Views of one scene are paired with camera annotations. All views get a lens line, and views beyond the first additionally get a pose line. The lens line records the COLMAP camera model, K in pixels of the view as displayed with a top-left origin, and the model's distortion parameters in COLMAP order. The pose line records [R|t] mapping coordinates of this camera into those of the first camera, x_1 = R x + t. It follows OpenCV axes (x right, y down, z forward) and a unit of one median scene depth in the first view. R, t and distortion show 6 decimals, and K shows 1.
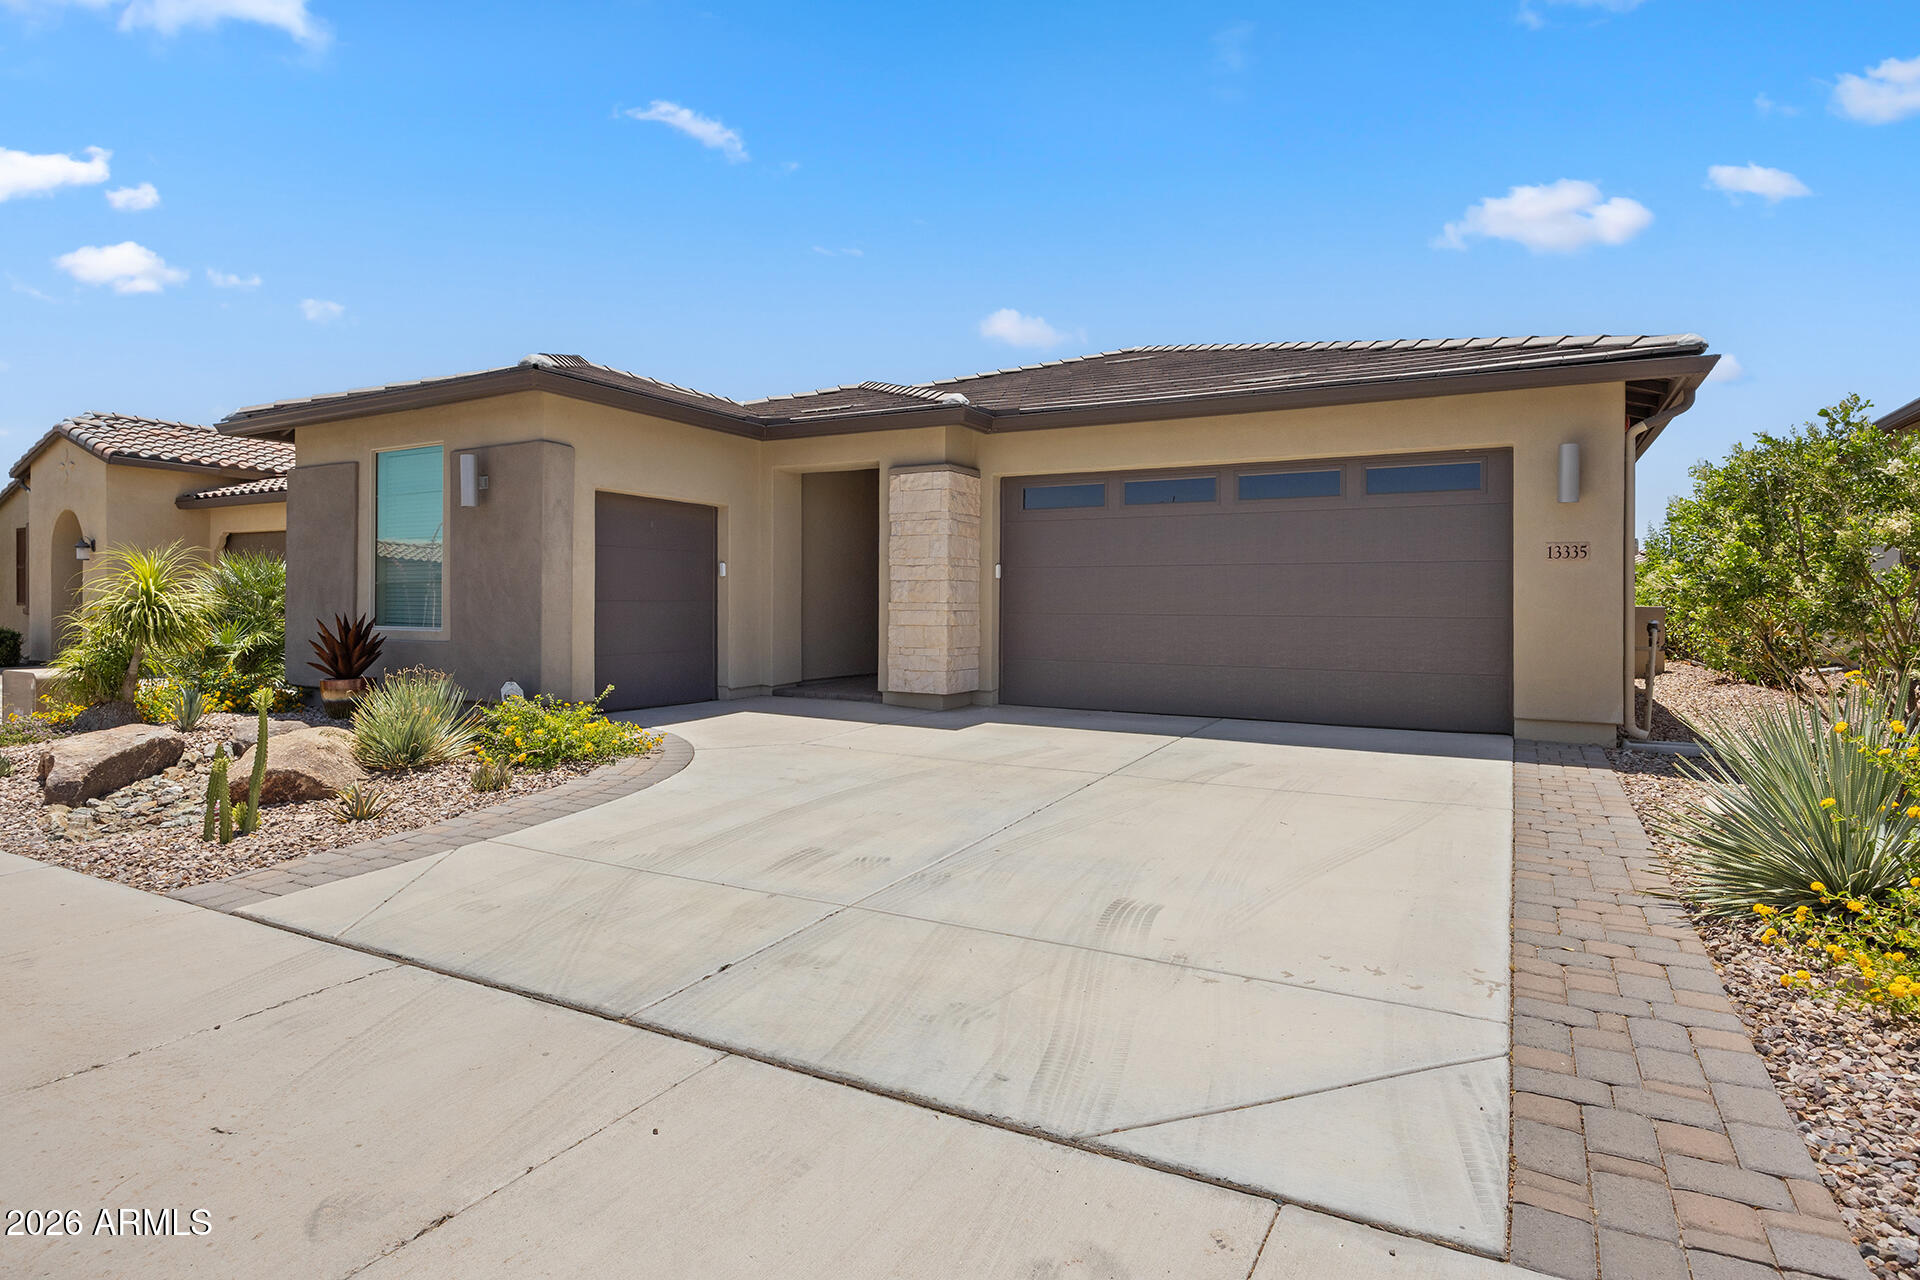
lens RADIAL K [[1011.4, 0, 965.7], [0, 1011.4, 609.1], [0, 0, 1]] dist [-0.021659, 0.000030]
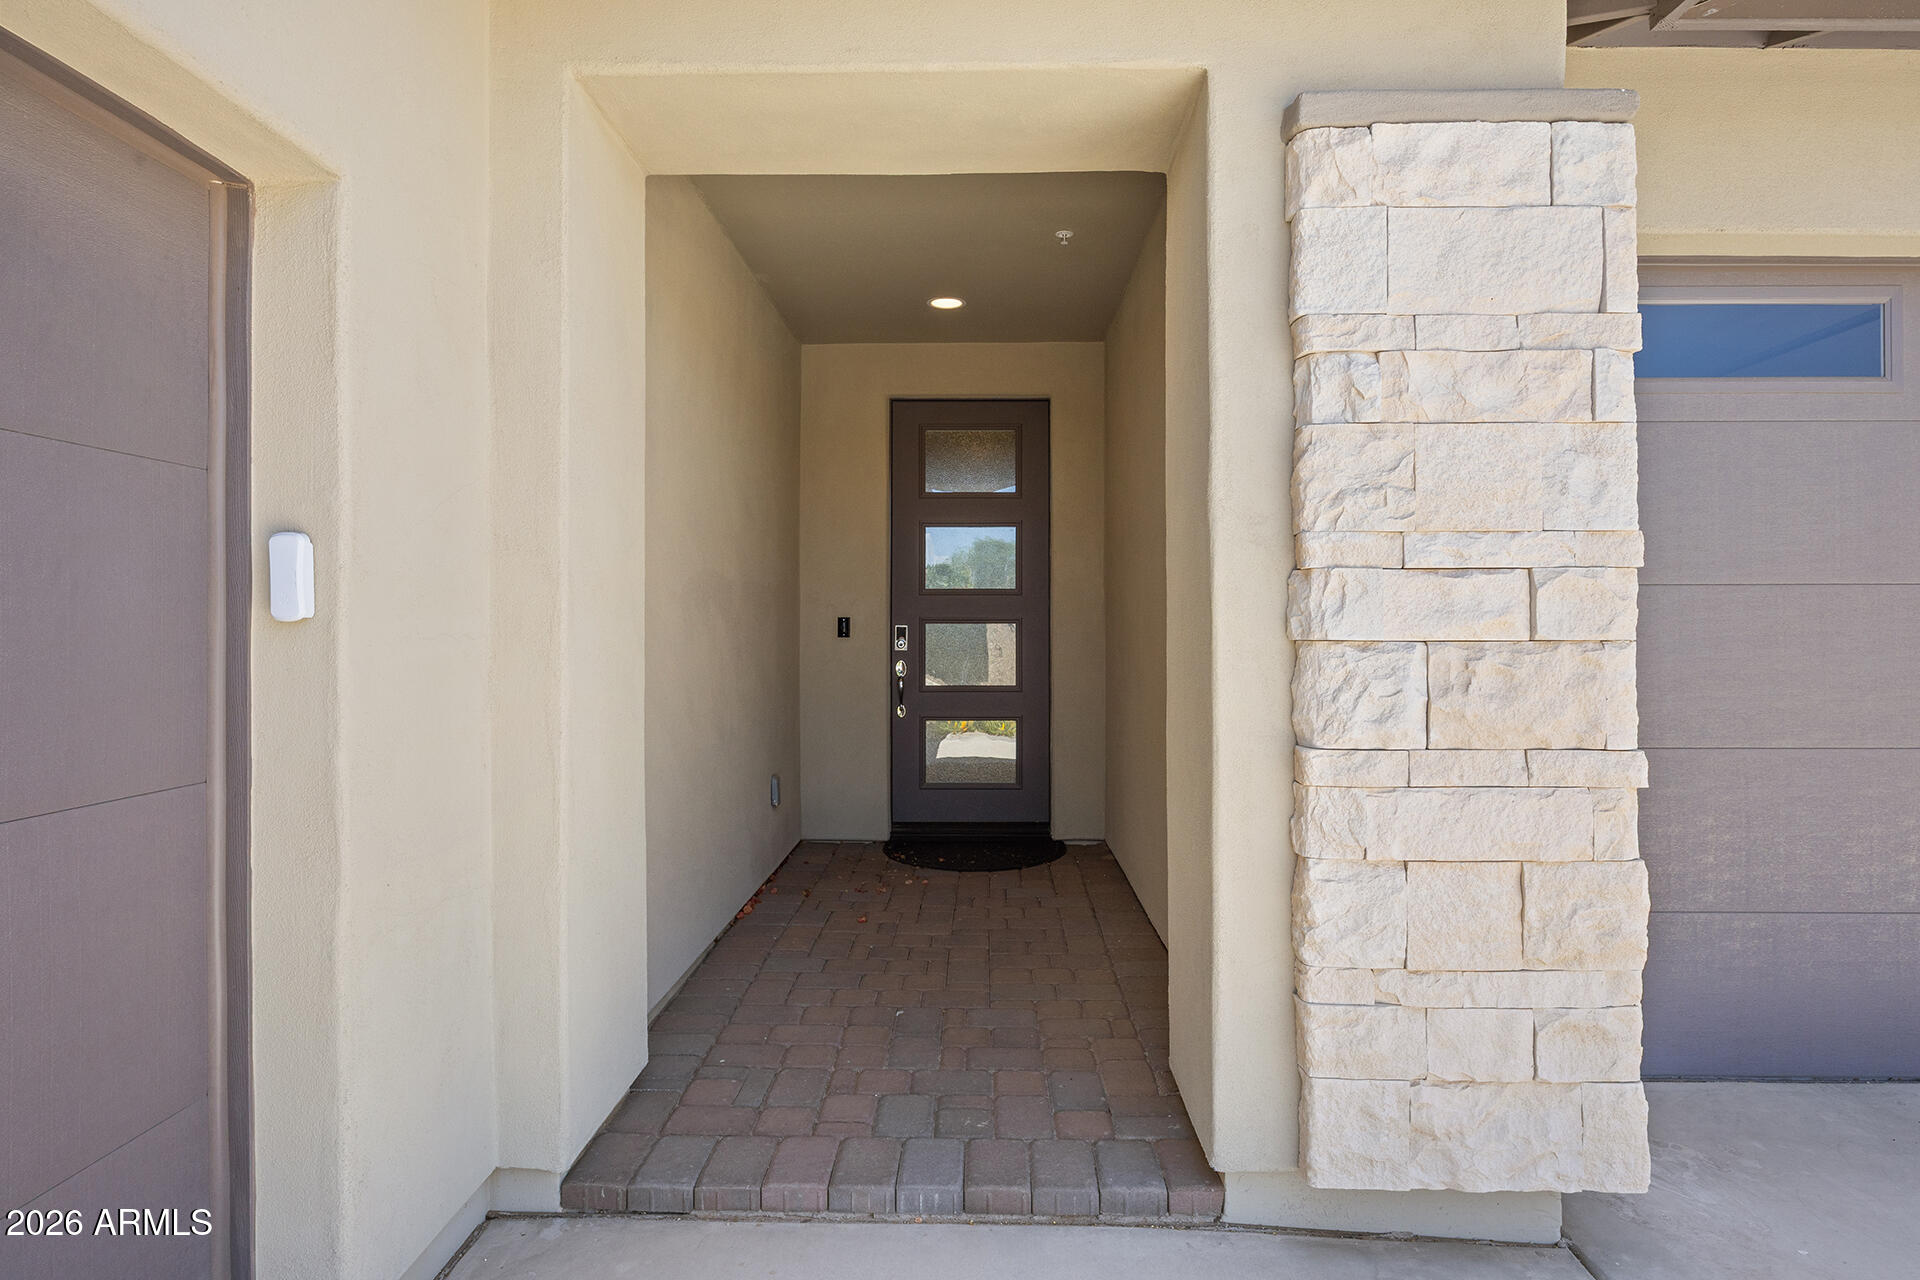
lens RADIAL K [[1011.4, 0, 965.7], [0, 1011.4, 609.1], [0, 0, 1]] dist [-0.021659, 0.000030]
pose [[0.885815, -0.002087, 0.464034, -0.236060], [0.009166, 0.999873, -0.013000, -0.033533], [-0.463949, 0.015769, 0.885722, 0.872387]]
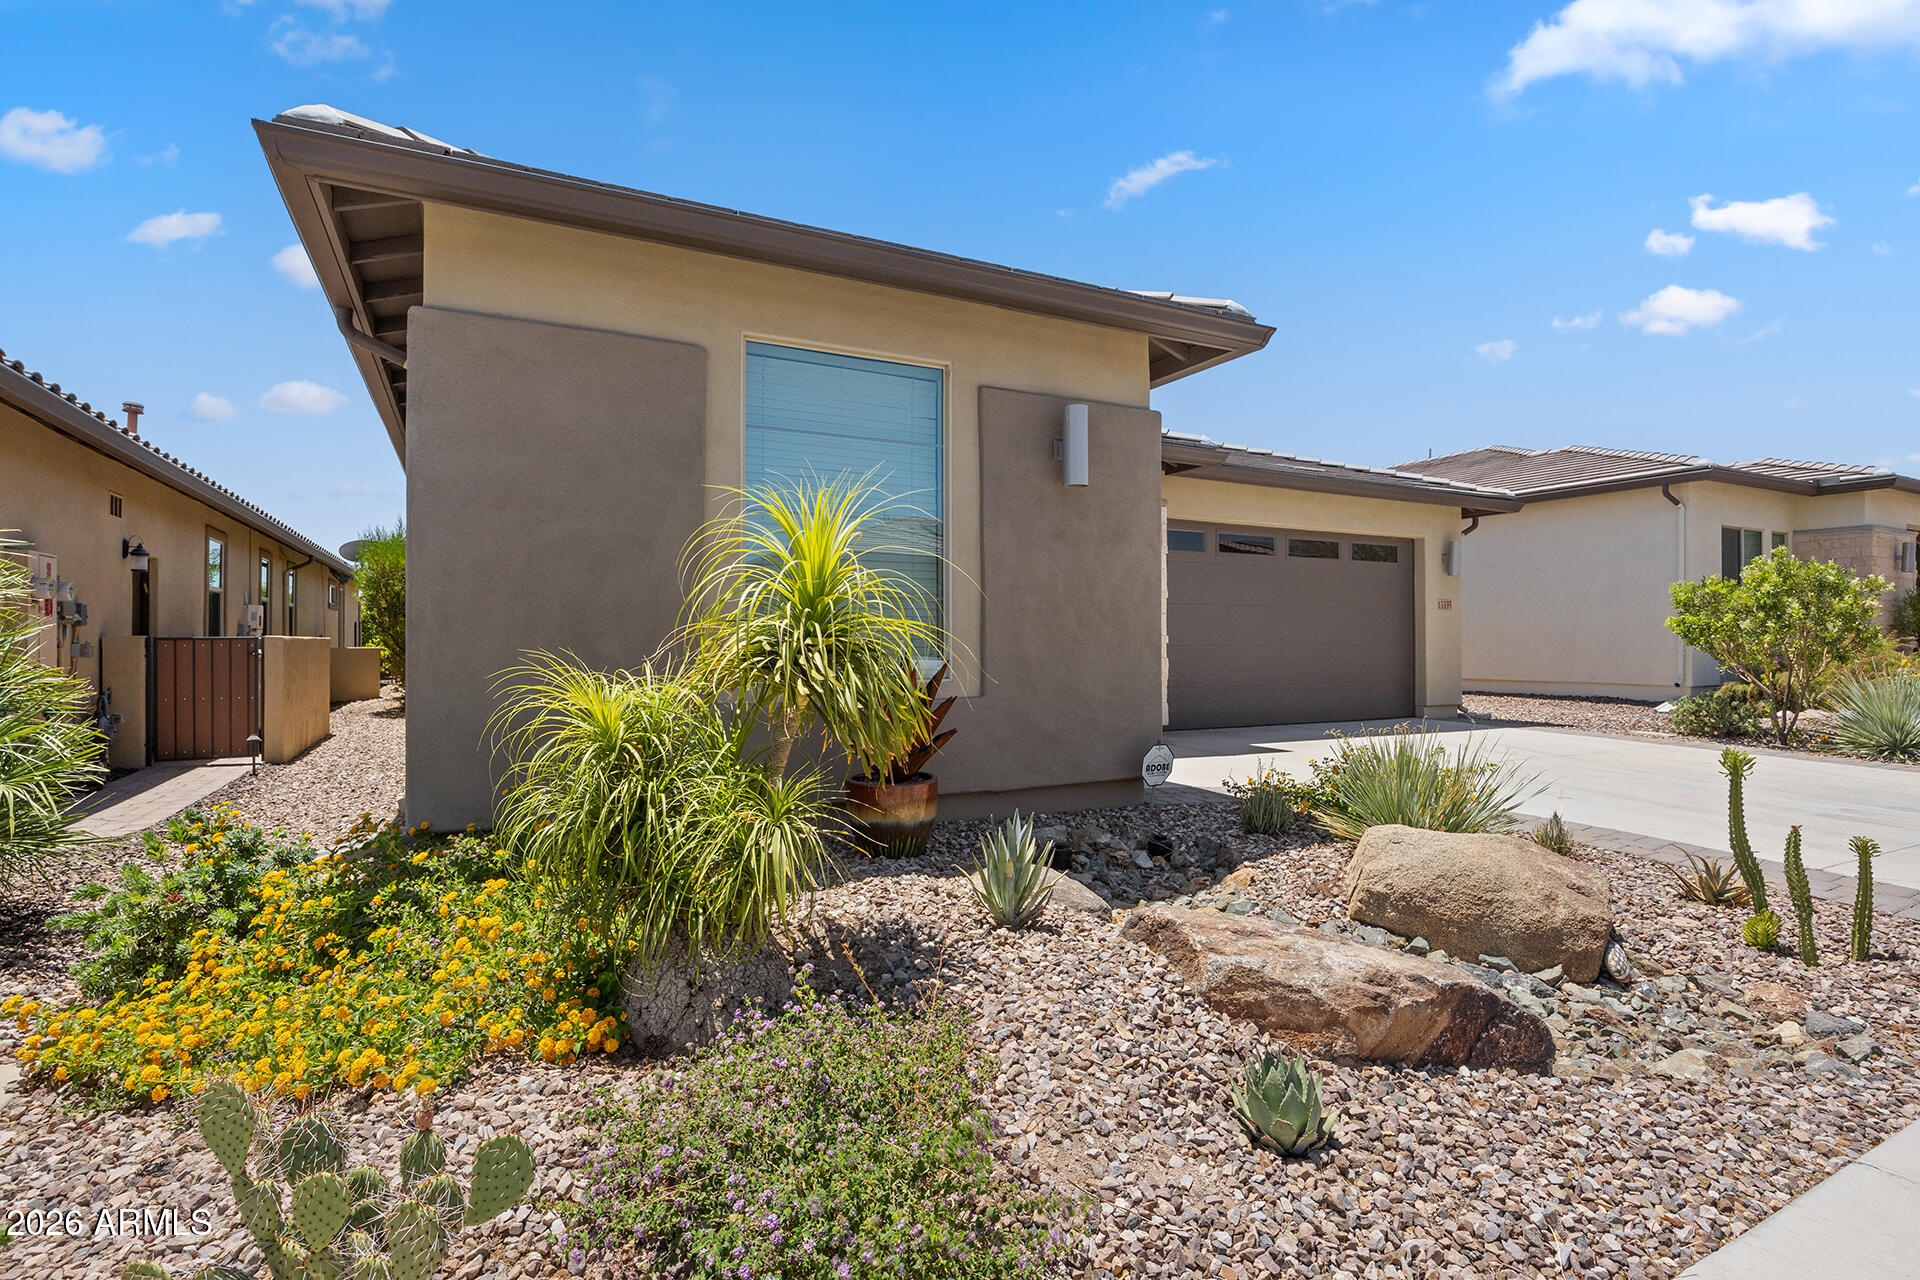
lens RADIAL K [[935.1, 0, 960.0], [0, 935.1, 640.0], [0, 0, 1]] dist [-0.019515, 0.000036]
pose [[0.556181, -0.003089, 0.831055, -0.914074], [0.006777, 0.999977, -0.000818, -0.001965], [-0.831033, 0.006087, 0.556189, 0.640701]]
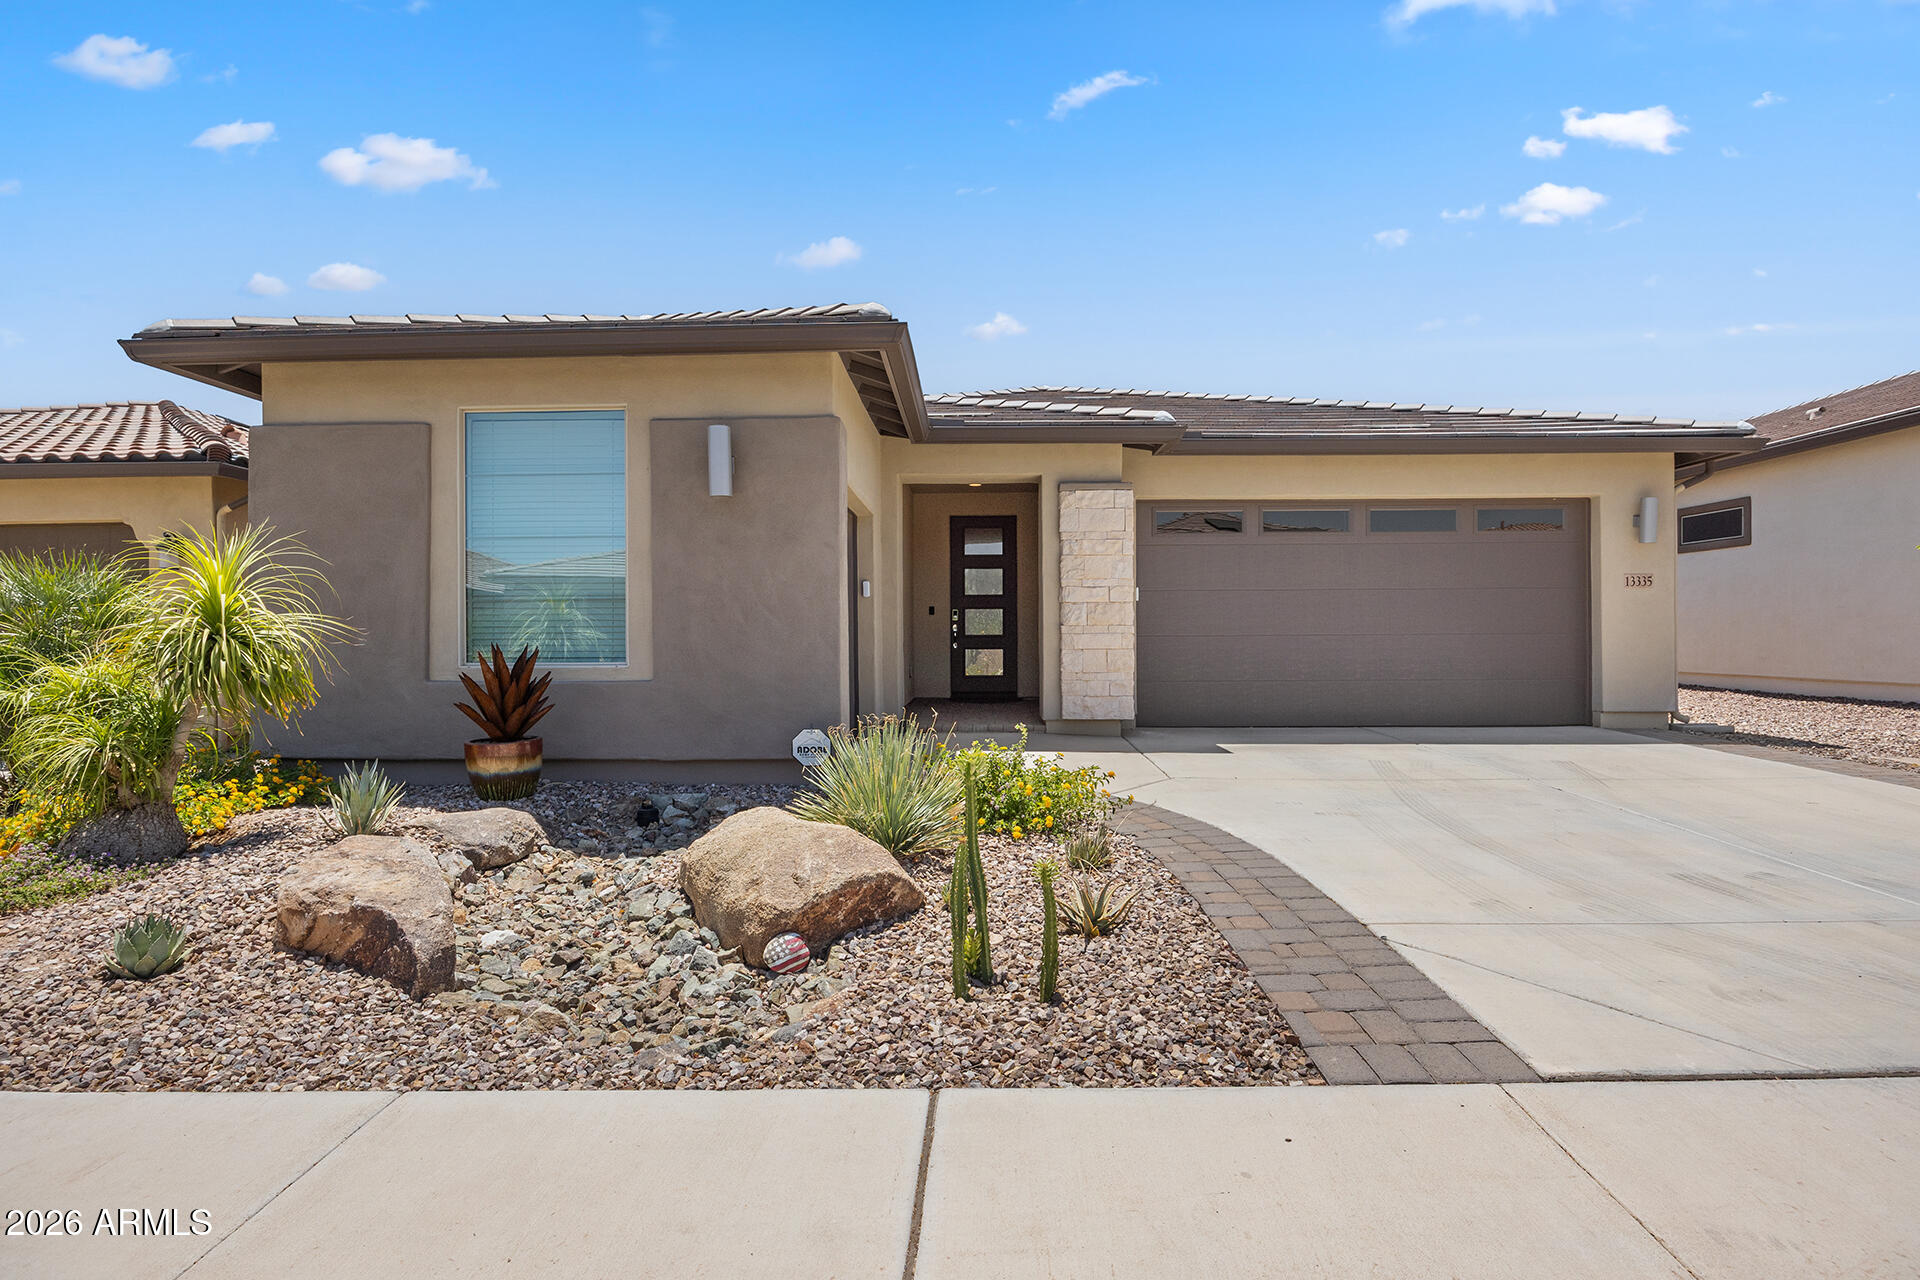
lens RADIAL K [[935.1, 0, 960.0], [0, 935.1, 640.0], [0, 0, 1]] dist [-0.019515, 0.000036]
pose [[0.887559, -0.013187, 0.460505, -0.576845], [0.012432, 0.999912, 0.004673, 0.001786], [-0.460526, 0.001577, 0.887645, 0.273610]]
